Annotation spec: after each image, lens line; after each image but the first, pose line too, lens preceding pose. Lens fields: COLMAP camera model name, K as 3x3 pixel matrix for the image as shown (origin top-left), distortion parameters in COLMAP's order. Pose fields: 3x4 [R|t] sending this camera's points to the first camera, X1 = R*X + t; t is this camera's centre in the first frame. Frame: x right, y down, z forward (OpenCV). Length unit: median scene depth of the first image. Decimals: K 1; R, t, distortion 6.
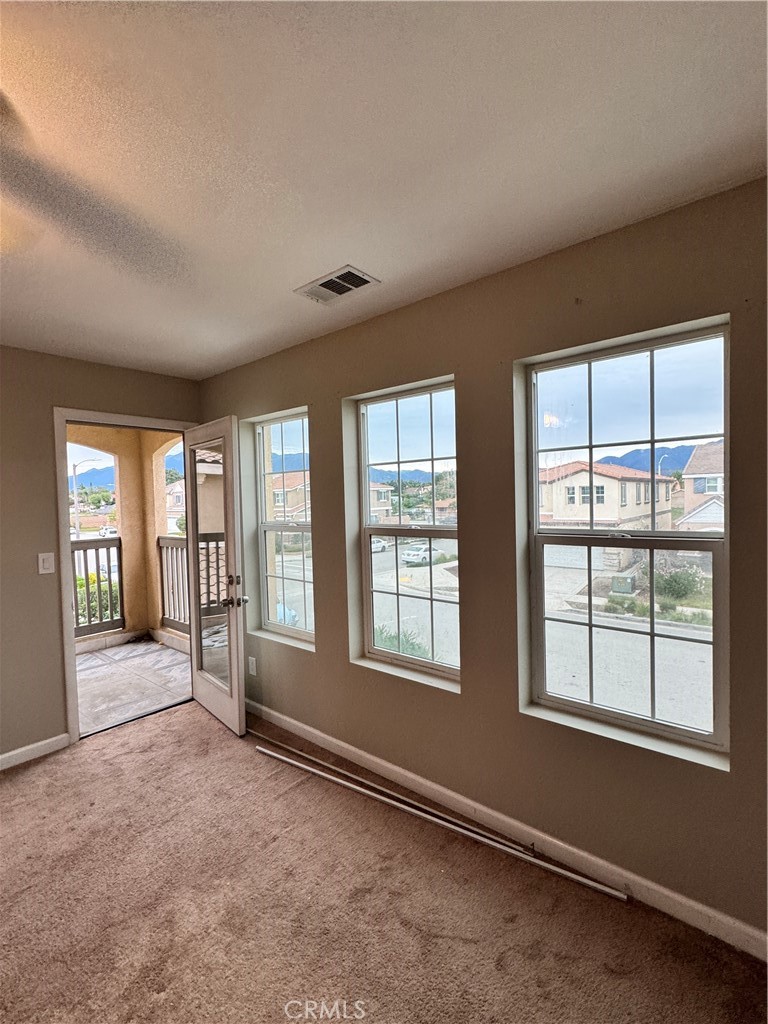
lens RADIAL K [[468.7, 0, 384.0], [0, 468.7, 512.0], [0, 0, 1]] dist [0.003506, 0.000435]
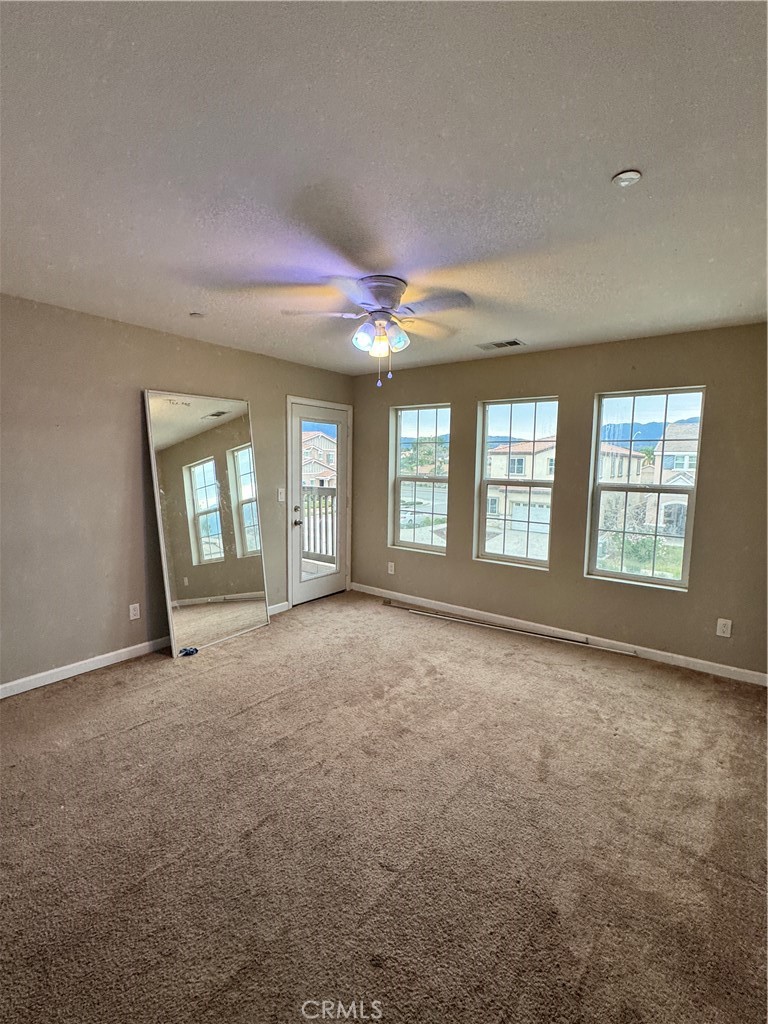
lens RADIAL K [[473.1, 0, 384.0], [0, 473.1, 512.0], [0, 0, 1]] dist [0.000030, 0.000012]
pose [[0.997583, 0.035641, 0.059641, -0.526545], [-0.040045, 0.996427, 0.074361, 0.038704], [-0.056777, -0.076570, 0.995446, -0.697596]]
